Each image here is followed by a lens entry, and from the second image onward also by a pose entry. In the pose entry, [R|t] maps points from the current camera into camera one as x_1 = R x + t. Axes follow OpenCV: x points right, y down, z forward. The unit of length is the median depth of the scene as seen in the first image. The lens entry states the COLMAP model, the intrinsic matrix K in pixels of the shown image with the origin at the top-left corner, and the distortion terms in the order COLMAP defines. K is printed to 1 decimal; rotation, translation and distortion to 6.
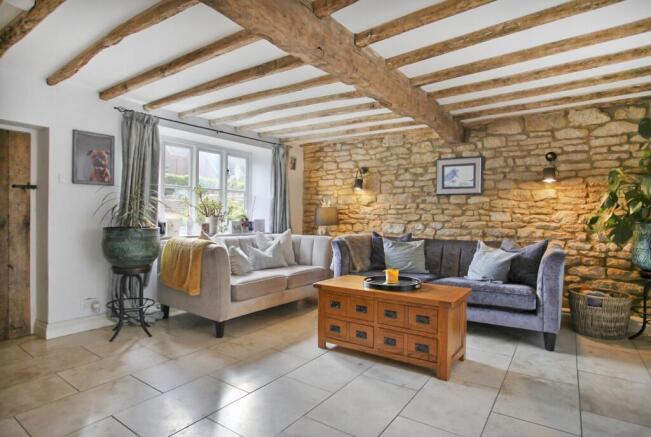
lens RADIAL K [[358.3, 0, 323.7], [0, 358.3, 218.5], [0, 0, 1]] dist [-0.028971, 0.000069]
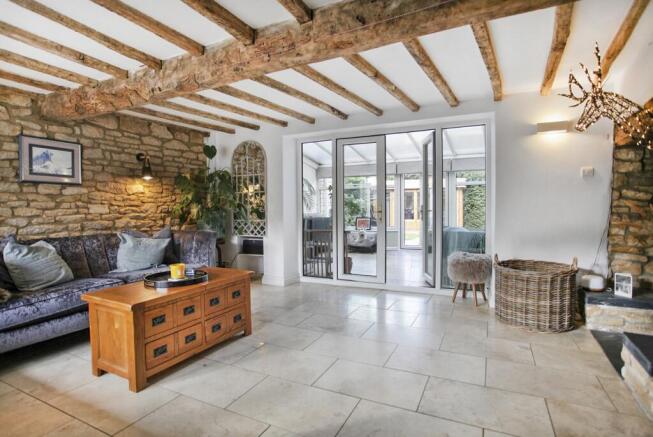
lens RADIAL K [[327.0, 0, 326.2], [0, 327.0, 215.2], [0, 0, 1]] dist [-0.002573, -0.000485]
pose [[-0.105259, -0.032104, 0.993927, -0.476144], [0.021061, 0.999183, 0.034505, -0.005834], [-0.994222, 0.024565, -0.104497, 0.468352]]
